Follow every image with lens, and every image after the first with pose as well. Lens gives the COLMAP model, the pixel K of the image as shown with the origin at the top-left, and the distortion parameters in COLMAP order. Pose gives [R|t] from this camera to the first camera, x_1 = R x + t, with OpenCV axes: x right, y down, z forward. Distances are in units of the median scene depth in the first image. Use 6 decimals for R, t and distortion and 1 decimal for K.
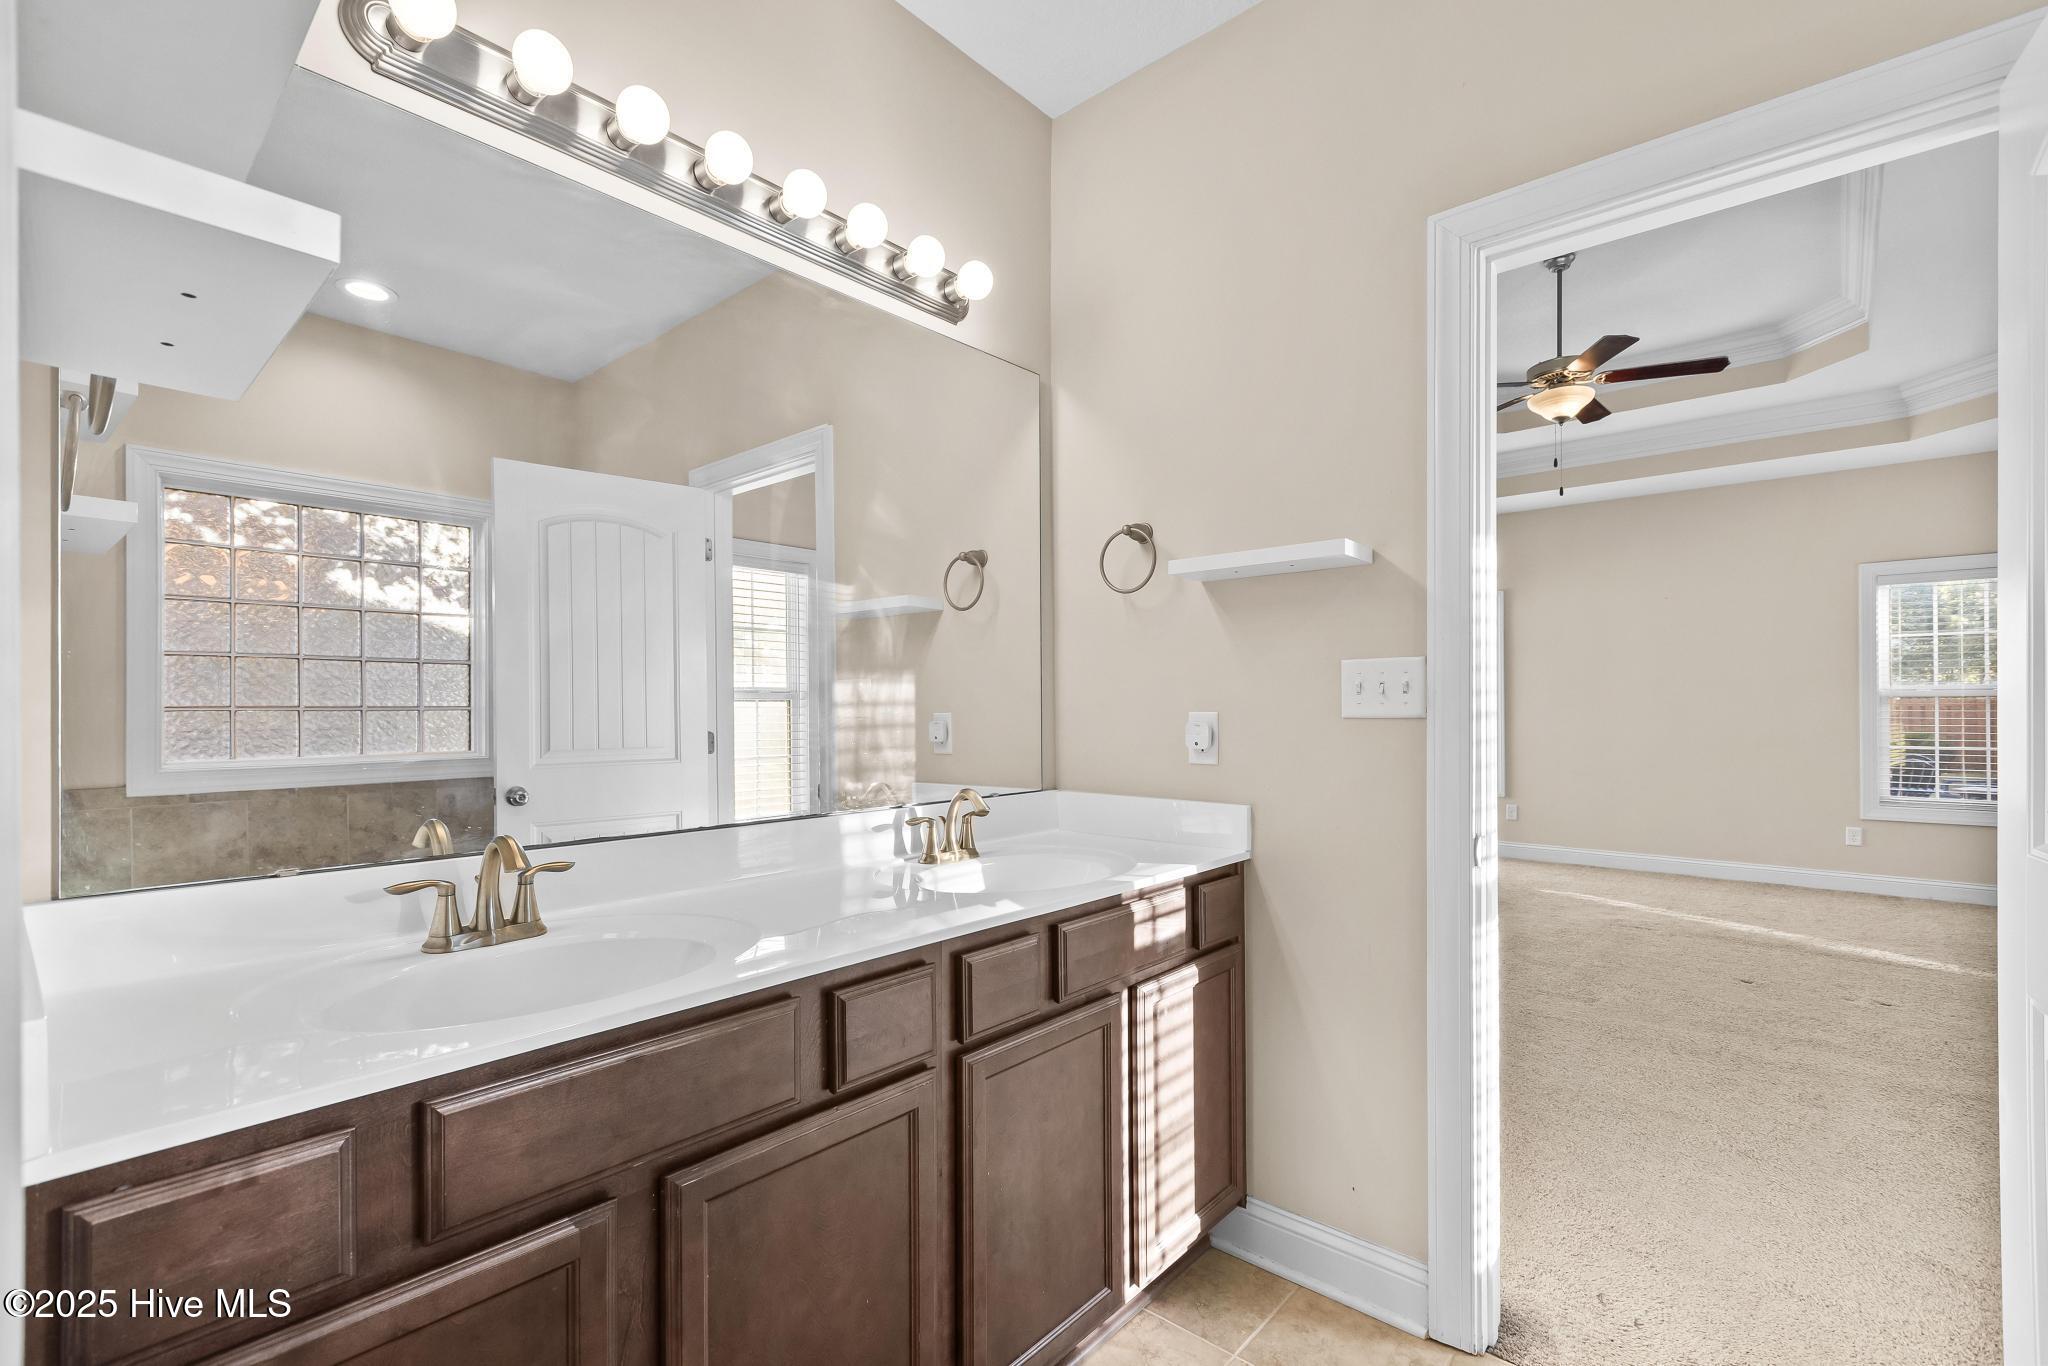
lens RADIAL K [[923.0, 0, 1024.2], [0, 923.0, 705.0], [0, 0, 1]] dist [-0.001983, -0.000588]
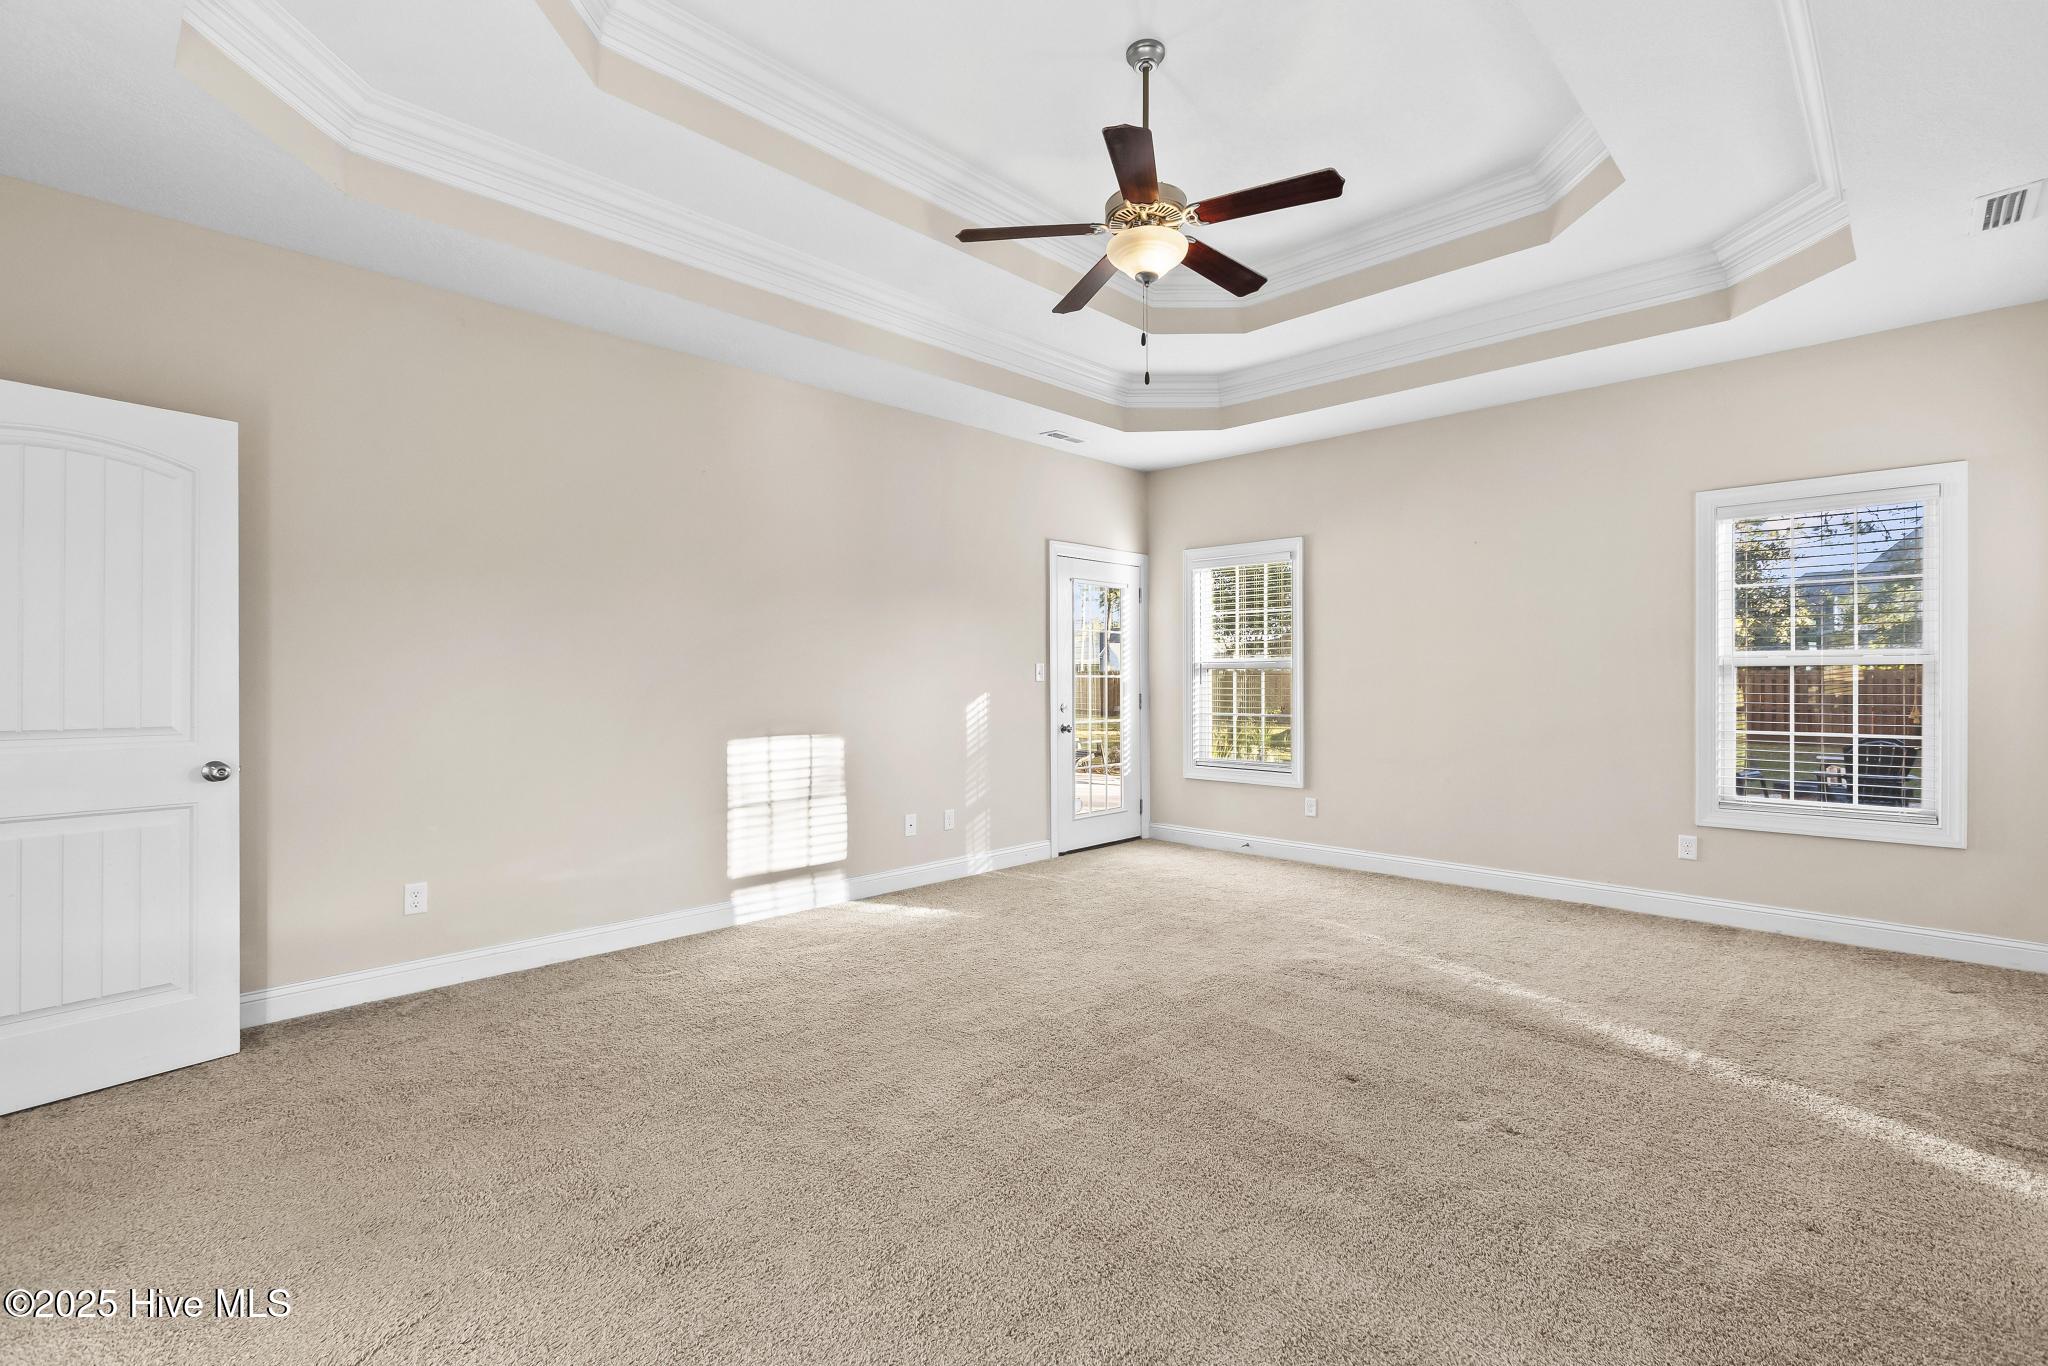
lens RADIAL K [[922.0, 0, 1023.0], [0, 922.0, 684.2], [0, 0, 1]] dist [-0.002109, -0.000104]
pose [[0.998555, 0.000373, -0.053734, 0.402651], [0.000041, 0.999970, 0.007699, 0.000563], [0.053736, -0.007690, 0.998526, 0.212059]]
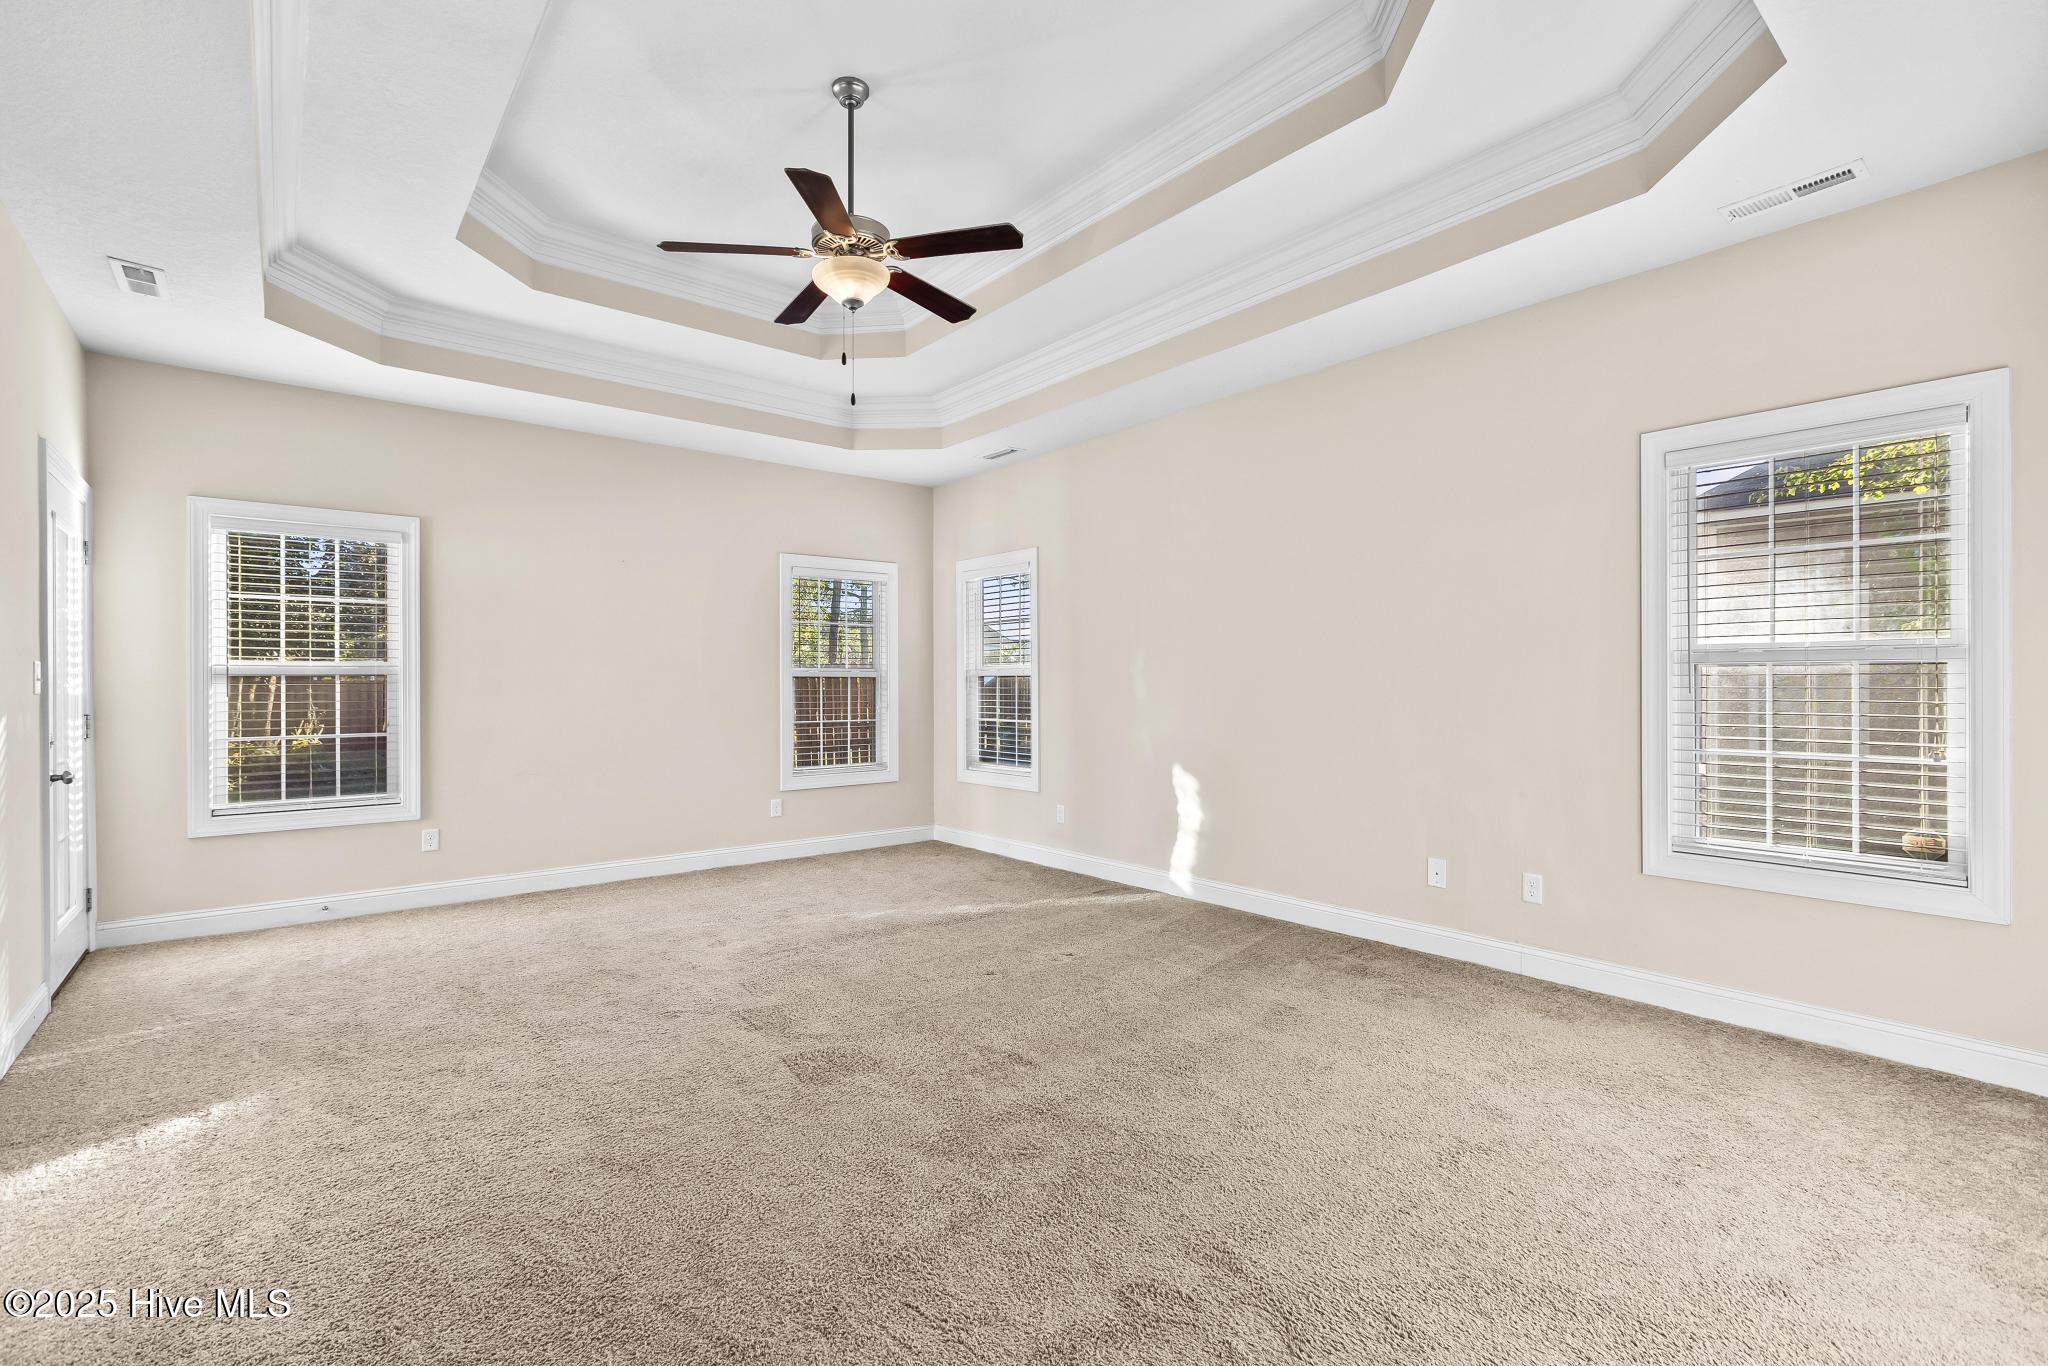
lens RADIAL K [[922.0, 0, 1023.0], [0, 922.0, 684.2], [0, 0, 1]] dist [-0.002109, -0.000104]
pose [[0.156486, -0.001165, 0.987680, -0.106677], [0.002852, 0.999996, 0.000728, -0.000010], [-0.987676, 0.002703, 0.156489, 0.572555]]
